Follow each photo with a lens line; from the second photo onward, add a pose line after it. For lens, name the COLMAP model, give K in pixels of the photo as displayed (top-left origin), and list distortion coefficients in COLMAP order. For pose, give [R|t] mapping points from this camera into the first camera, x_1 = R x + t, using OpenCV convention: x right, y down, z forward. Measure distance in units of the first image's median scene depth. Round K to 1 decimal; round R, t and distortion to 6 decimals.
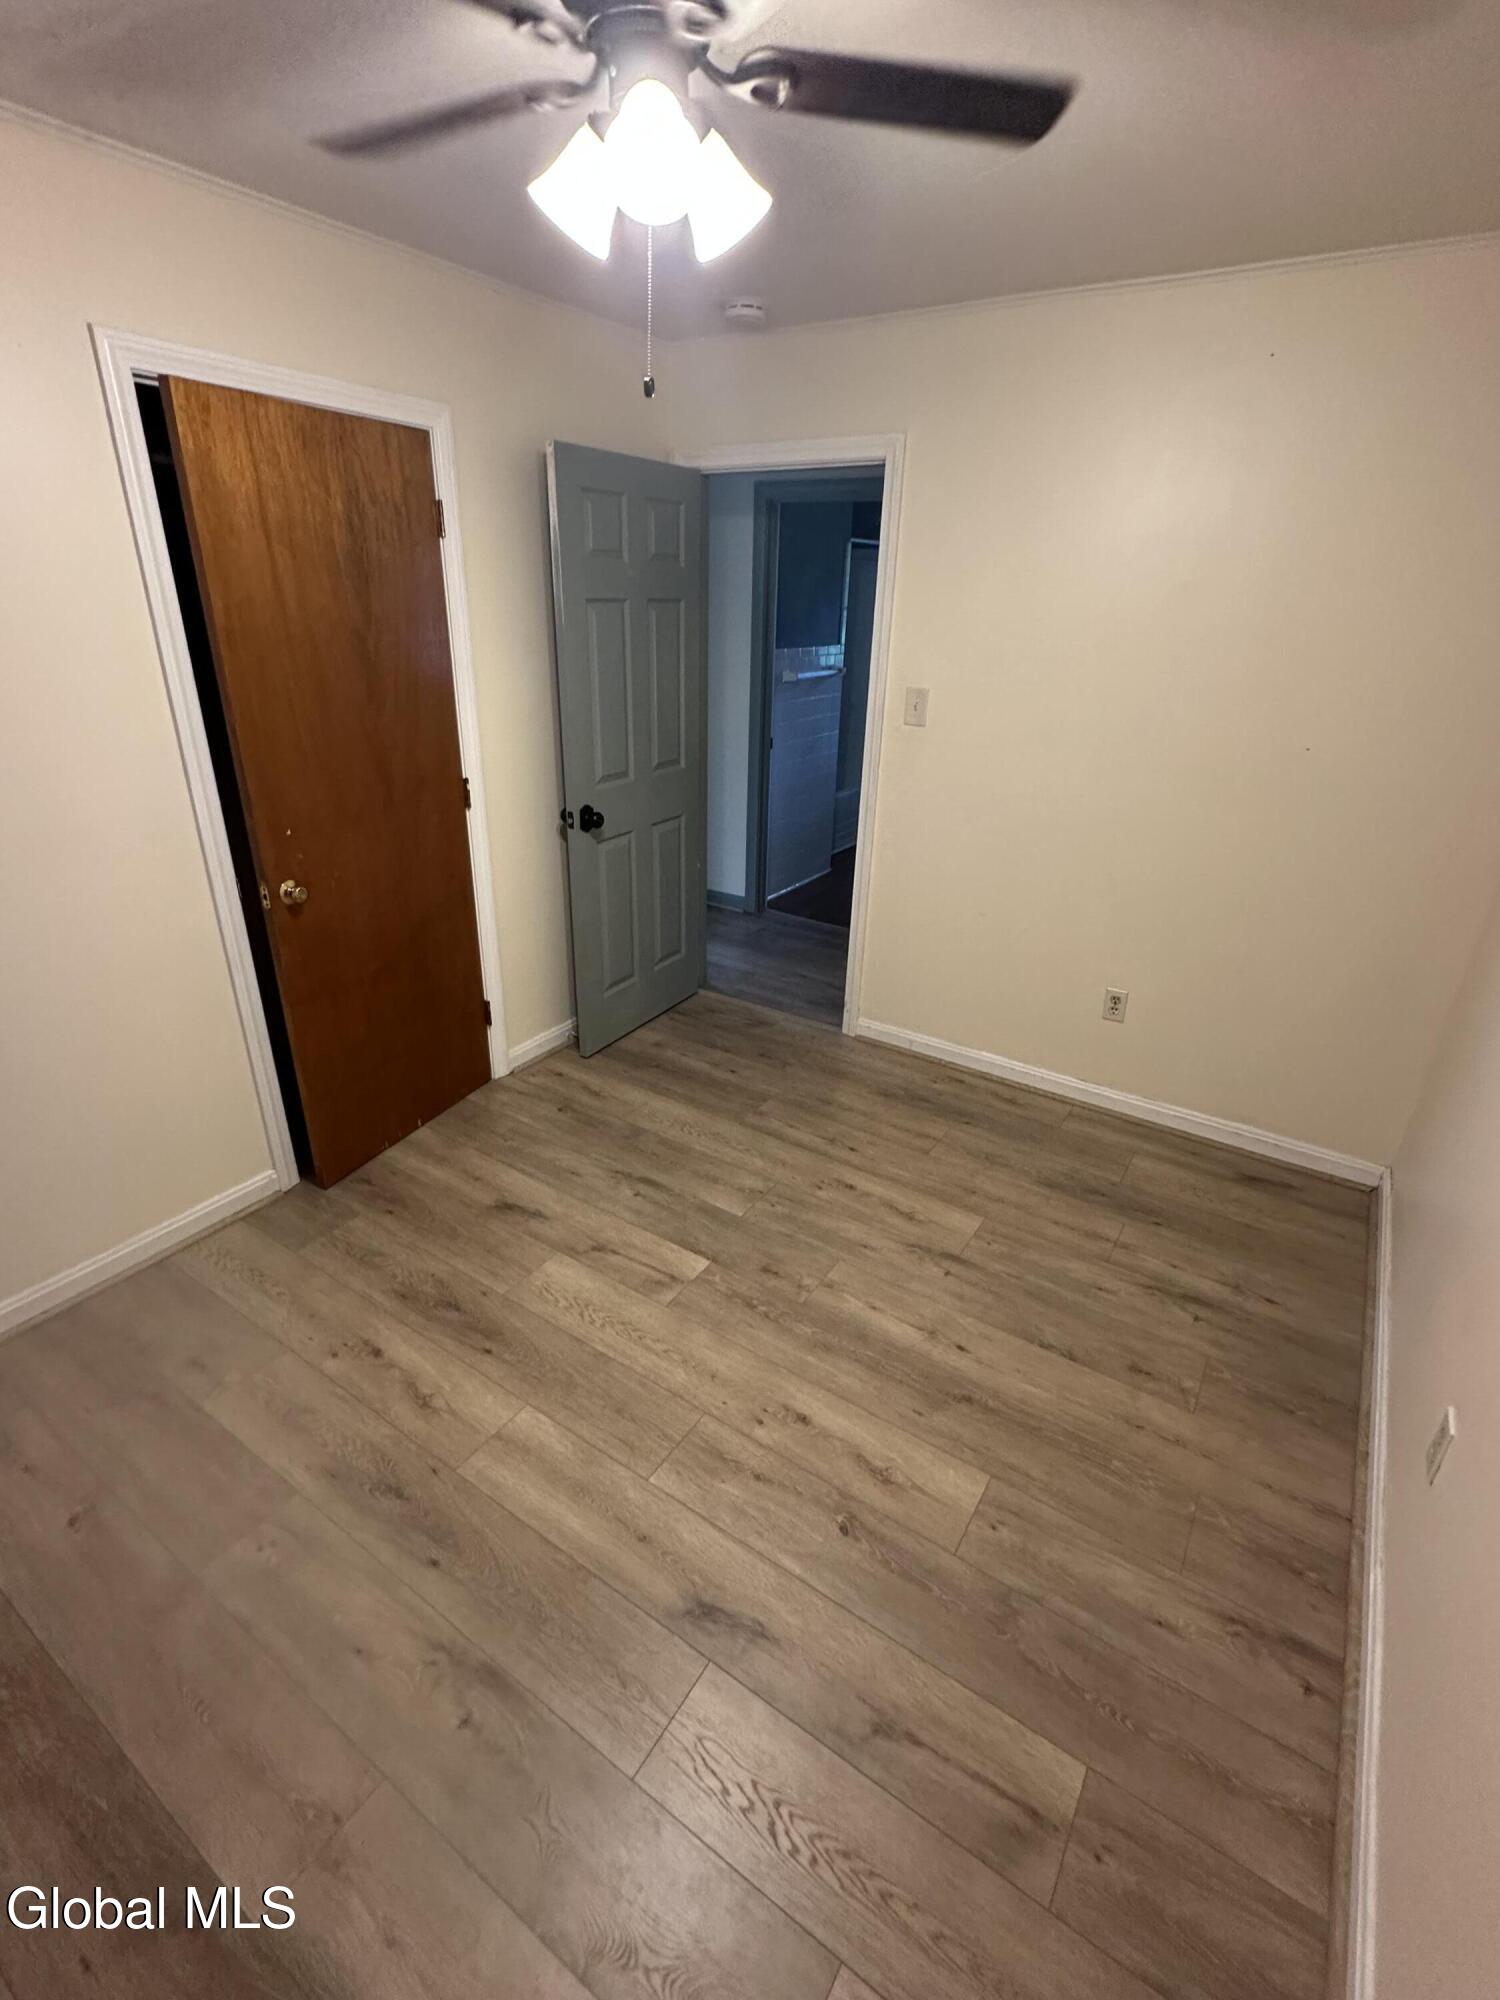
lens RADIAL K [[908.4, 0, 750.0], [0, 908.4, 1000.0], [0, 0, 1]] dist [0.001896, 0.000381]
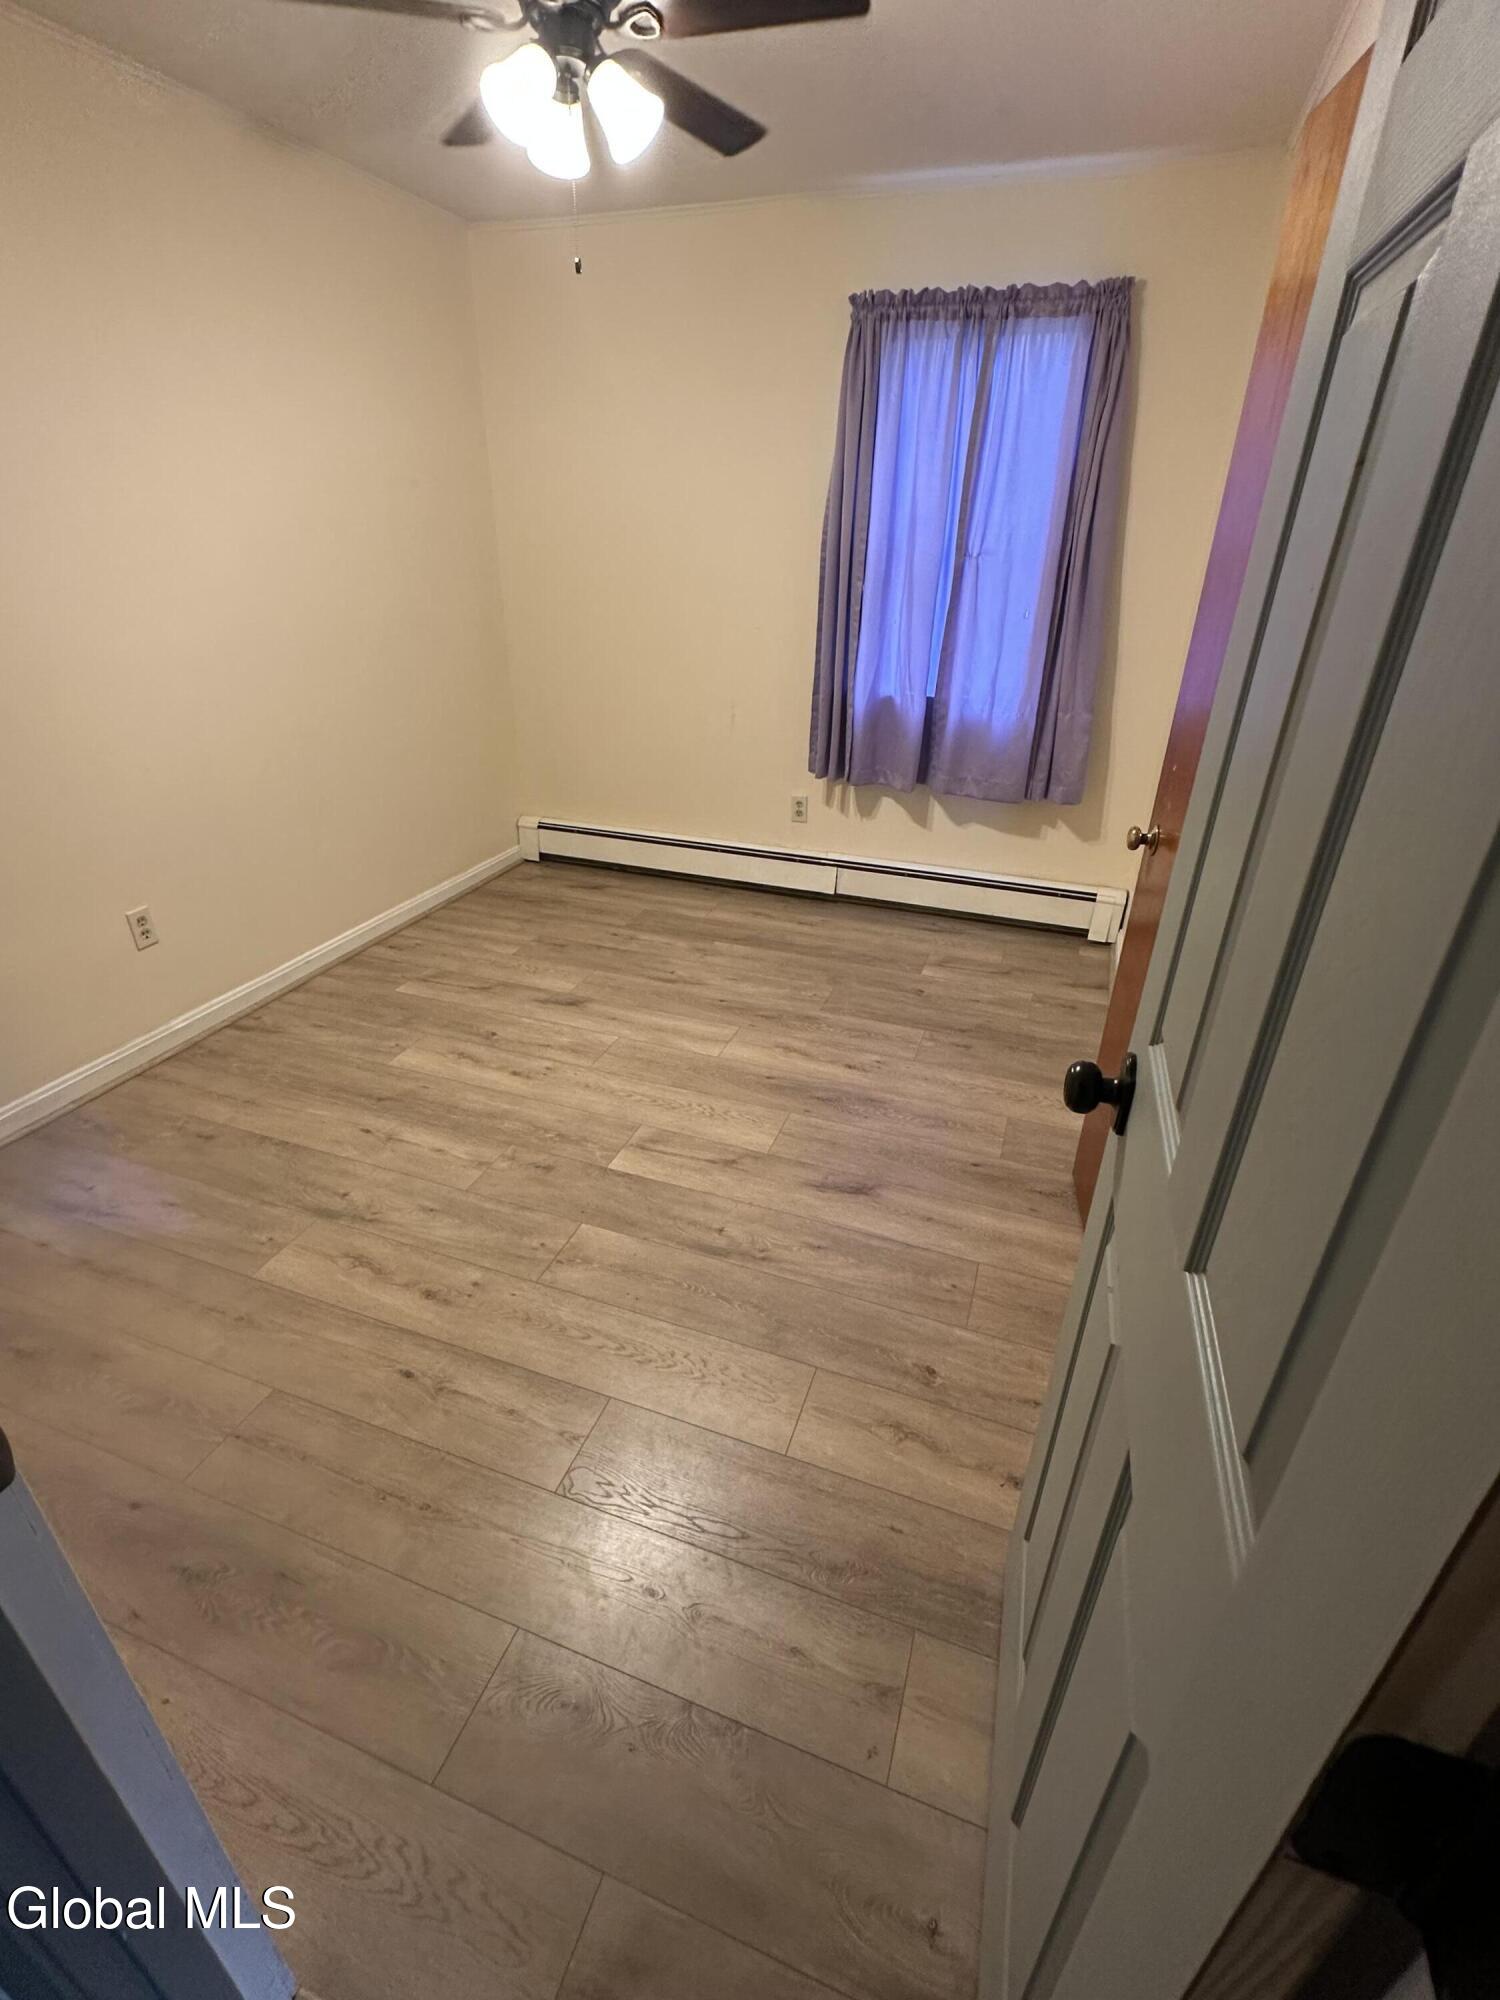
lens RADIAL K [[908.4, 0, 750.0], [0, 908.4, 1000.0], [0, 0, 1]] dist [0.001896, 0.000381]
pose [[-0.970853, 0.071744, -0.228688, 0.018286], [-0.134722, 0.625797, 0.768263, -0.603306], [0.198230, 0.776680, -0.597891, 1.546646]]
